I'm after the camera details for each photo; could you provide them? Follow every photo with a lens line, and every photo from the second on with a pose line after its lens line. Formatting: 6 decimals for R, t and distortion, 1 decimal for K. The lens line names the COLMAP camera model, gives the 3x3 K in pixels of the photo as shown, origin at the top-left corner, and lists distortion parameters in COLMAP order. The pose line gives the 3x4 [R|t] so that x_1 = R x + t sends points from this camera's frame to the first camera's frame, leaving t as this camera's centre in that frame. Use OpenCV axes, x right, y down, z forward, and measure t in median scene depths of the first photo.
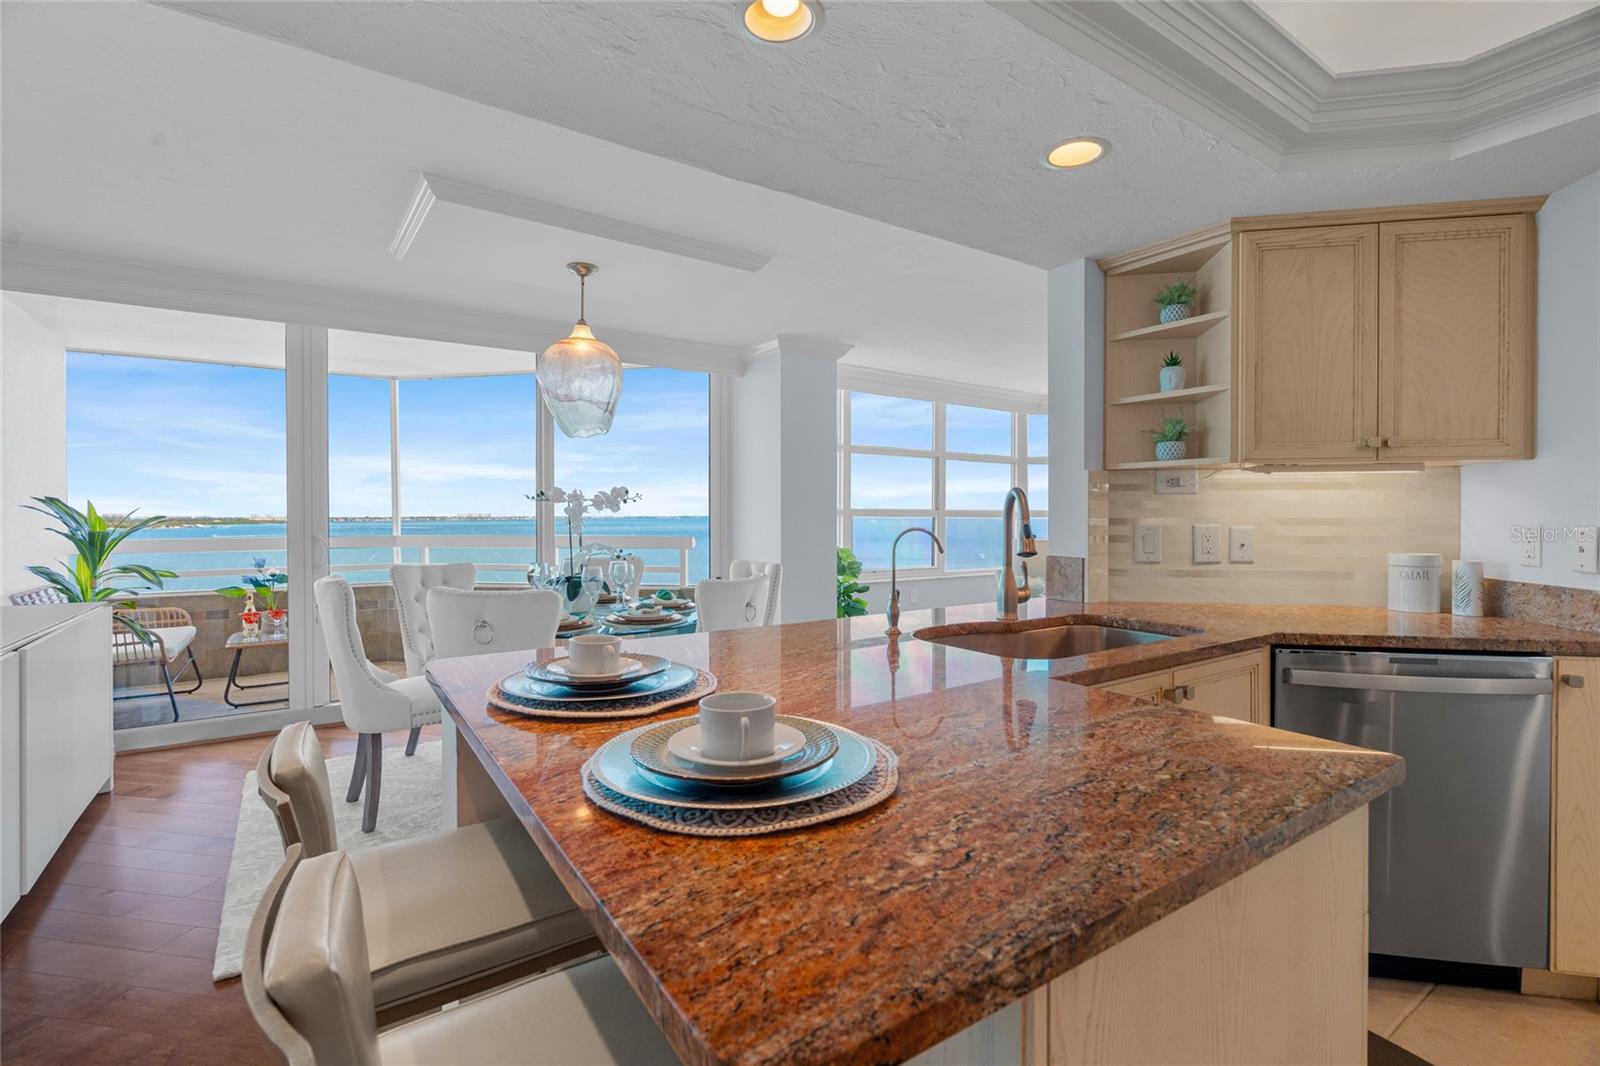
lens RADIAL K [[728.9, 0, 798.9], [0, 728.9, 505.0], [0, 0, 1]] dist [-0.000167, 0.000473]
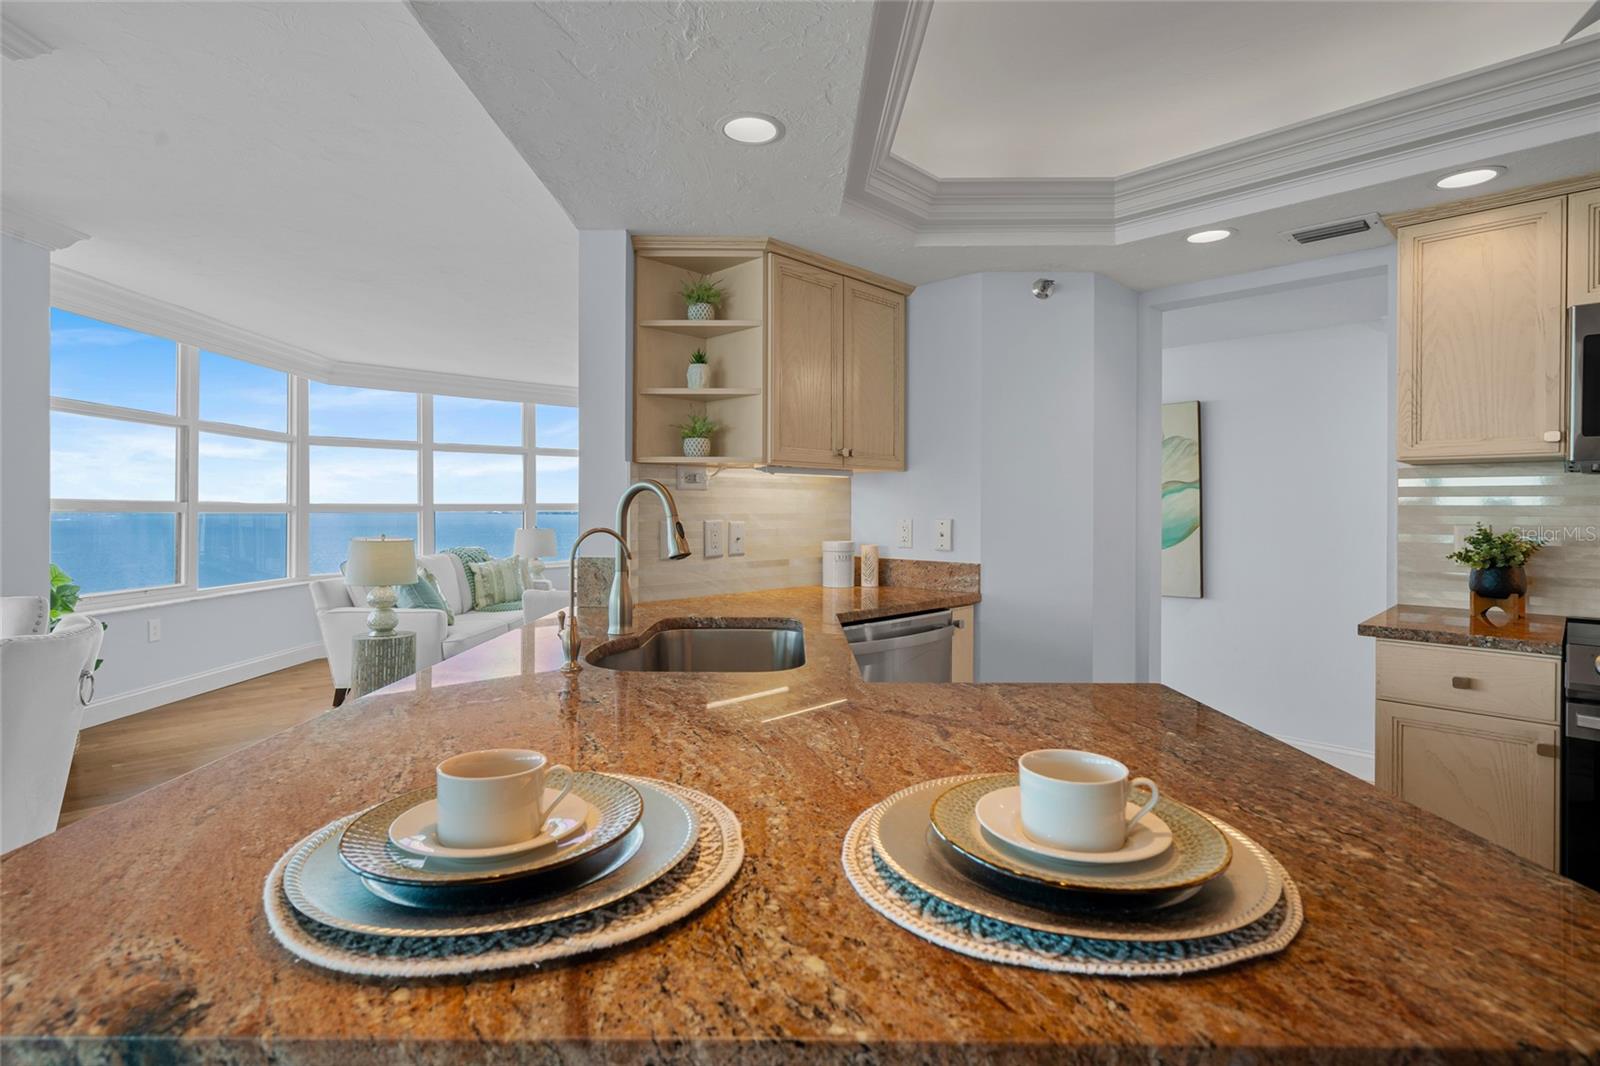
lens RADIAL K [[785.3, 0, 799.1], [0, 785.3, 510.2], [0, 0, 1]] dist [-0.000423, -0.000373]
pose [[0.564391, 0.000934, 0.825507, -0.332275], [-0.012808, 0.999889, 0.007625, 0.003078], [-0.825408, -0.014876, 0.564340, 0.291103]]
